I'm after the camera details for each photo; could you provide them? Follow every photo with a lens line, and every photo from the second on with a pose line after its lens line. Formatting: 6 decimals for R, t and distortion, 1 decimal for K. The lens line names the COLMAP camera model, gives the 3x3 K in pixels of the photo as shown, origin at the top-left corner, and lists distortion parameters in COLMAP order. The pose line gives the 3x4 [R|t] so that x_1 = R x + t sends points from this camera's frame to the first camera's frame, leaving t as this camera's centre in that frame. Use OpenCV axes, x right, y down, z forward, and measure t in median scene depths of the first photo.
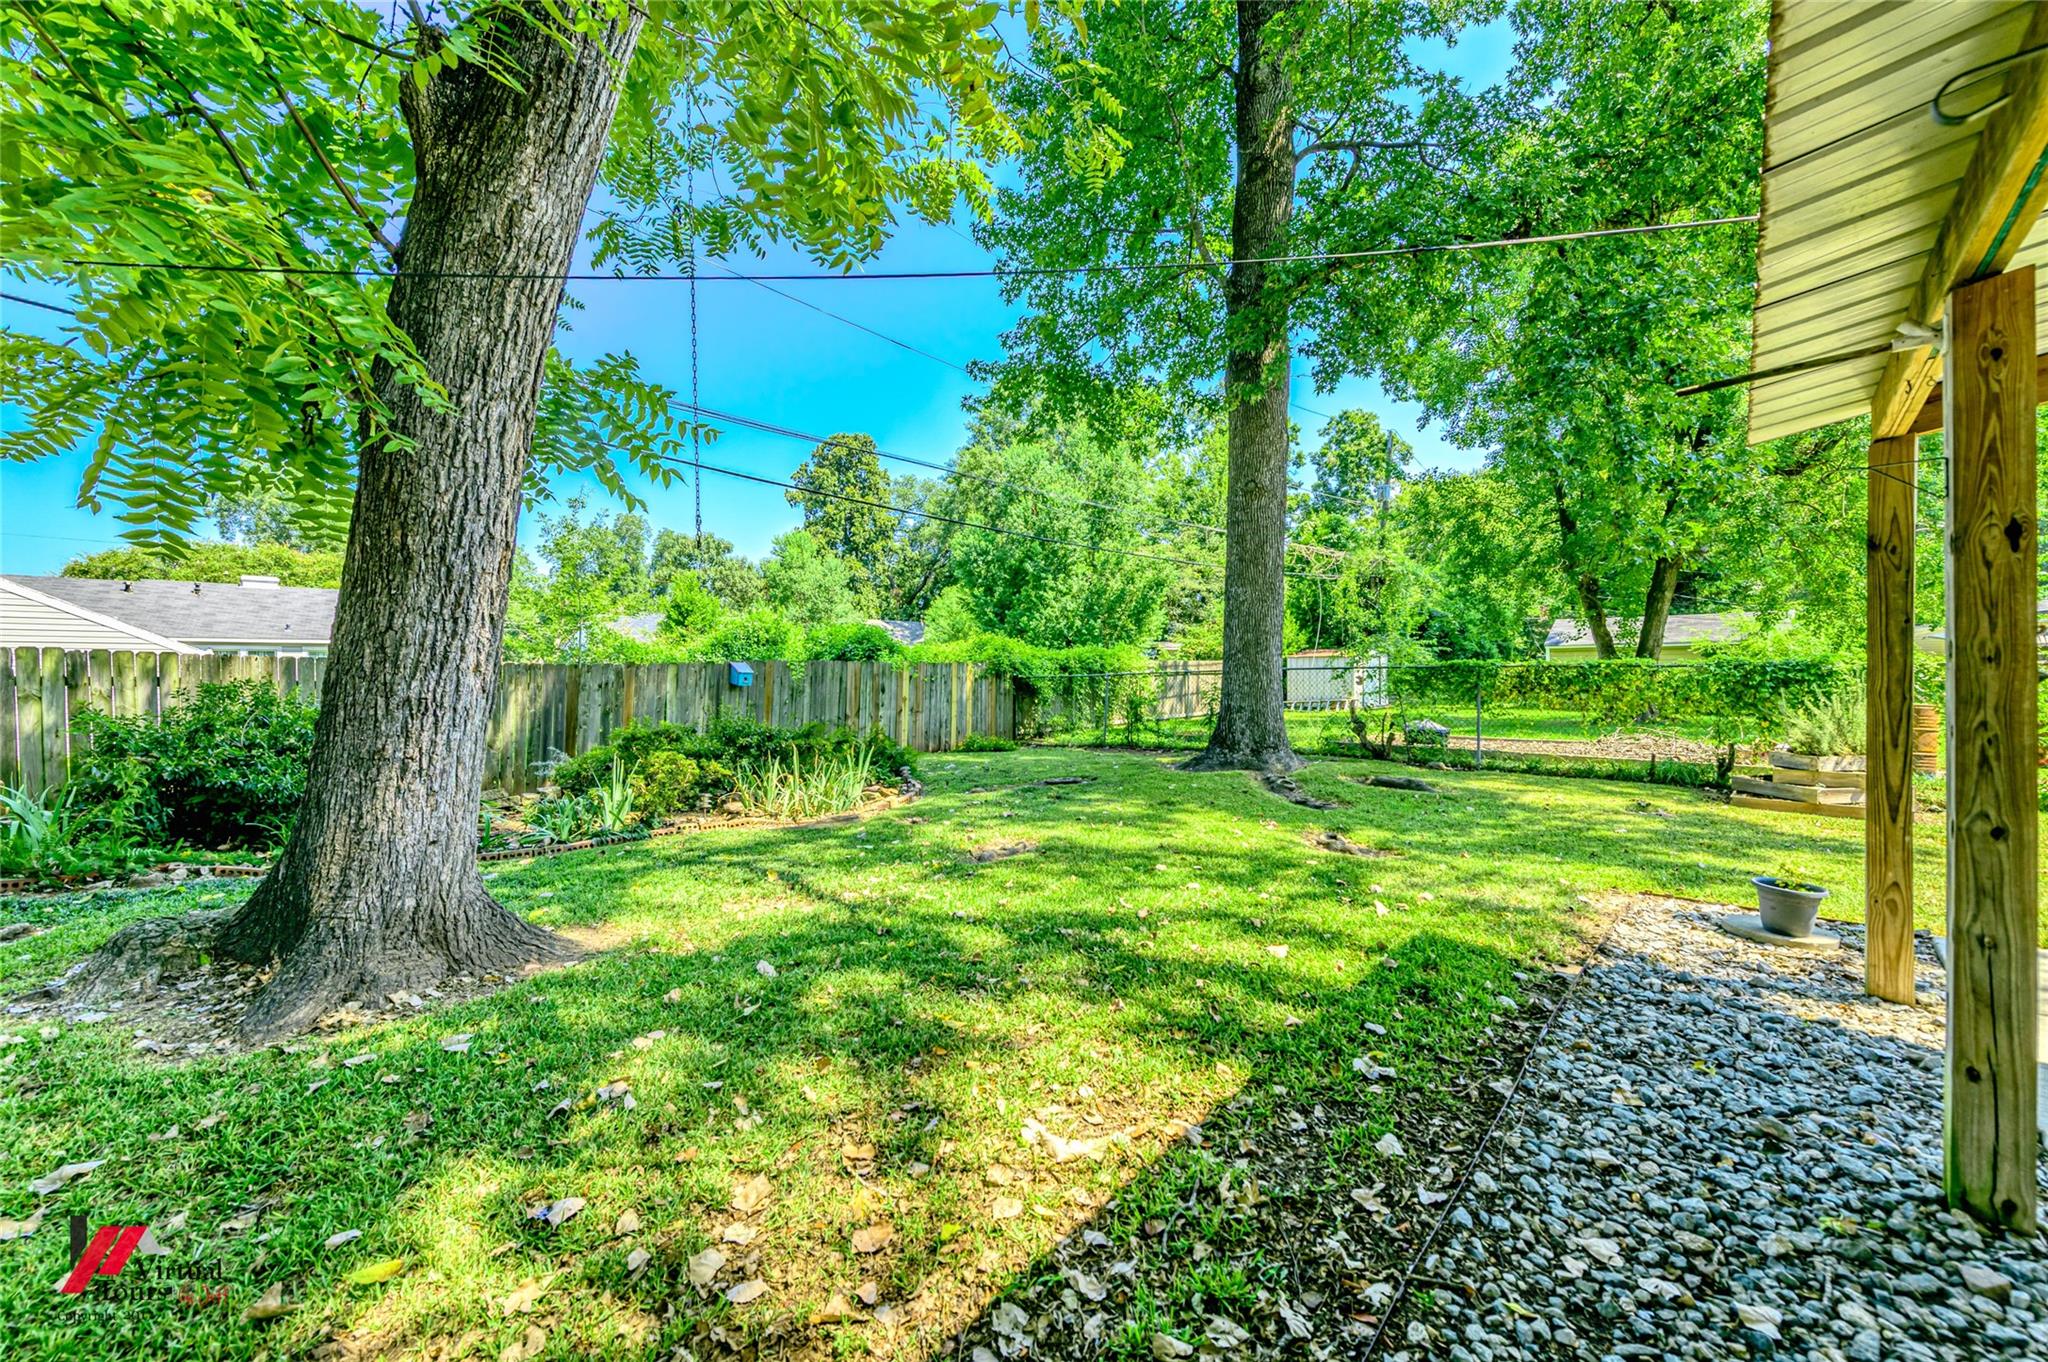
lens RADIAL K [[795.2, 0, 1060.2], [0, 795.2, 671.8], [0, 0, 1]] dist [0.004072, -0.000364]
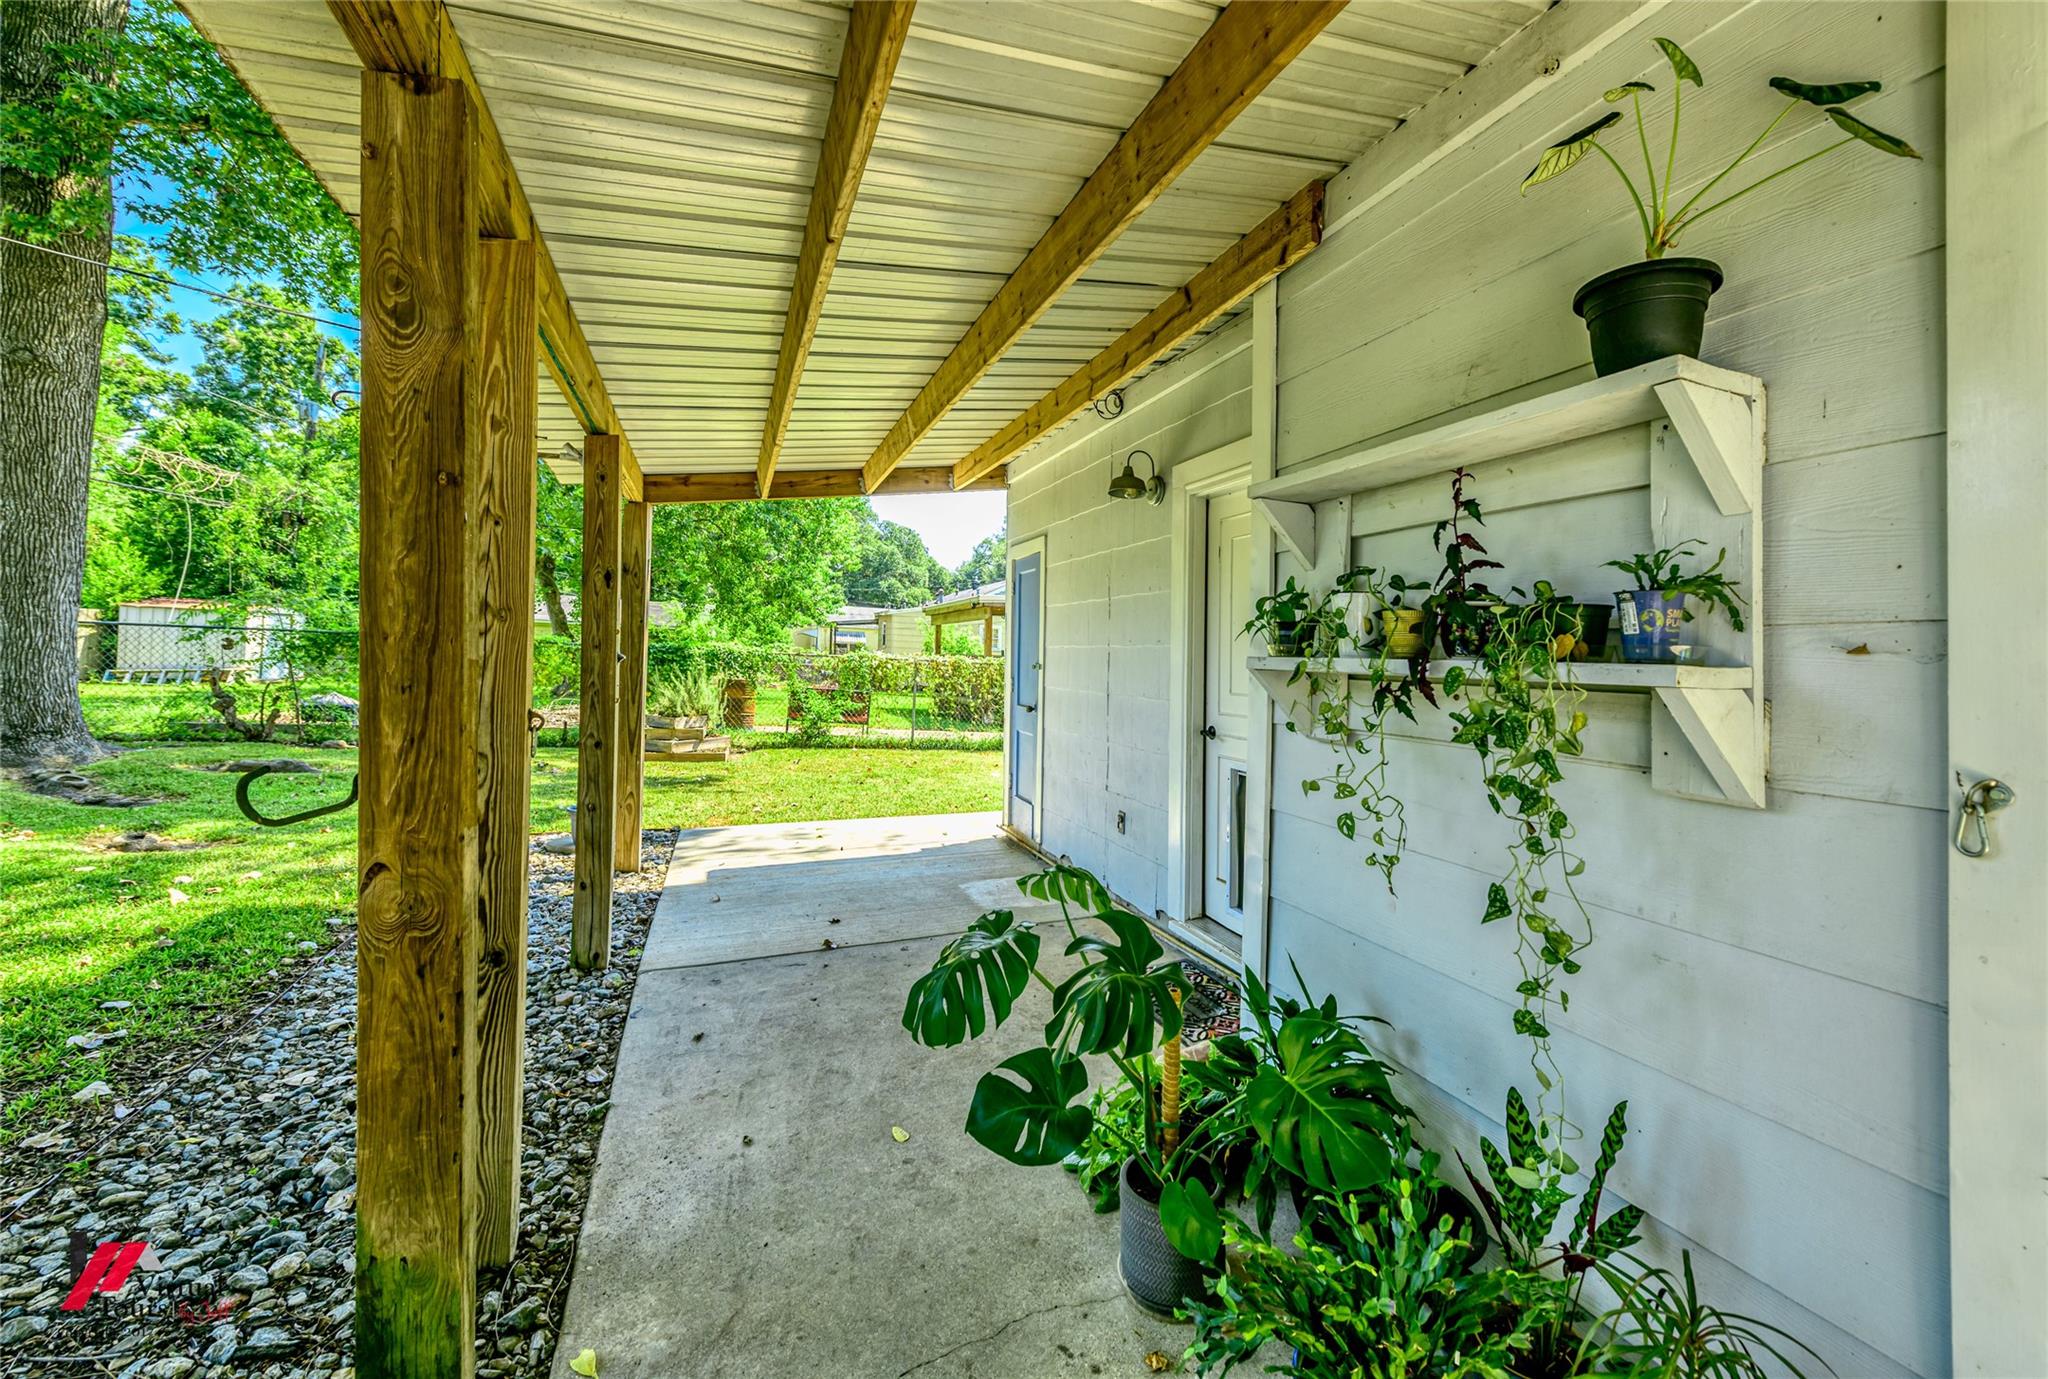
lens RADIAL K [[803.8, 0, 1029.3], [0, 803.8, 654.0], [0, 0, 1]] dist [-0.000265, -0.000561]
pose [[0.429760, 0.036746, 0.902195, -0.009219], [-0.046453, 0.998748, -0.018551, -0.003290], [-0.901748, -0.033937, 0.430929, -0.199139]]
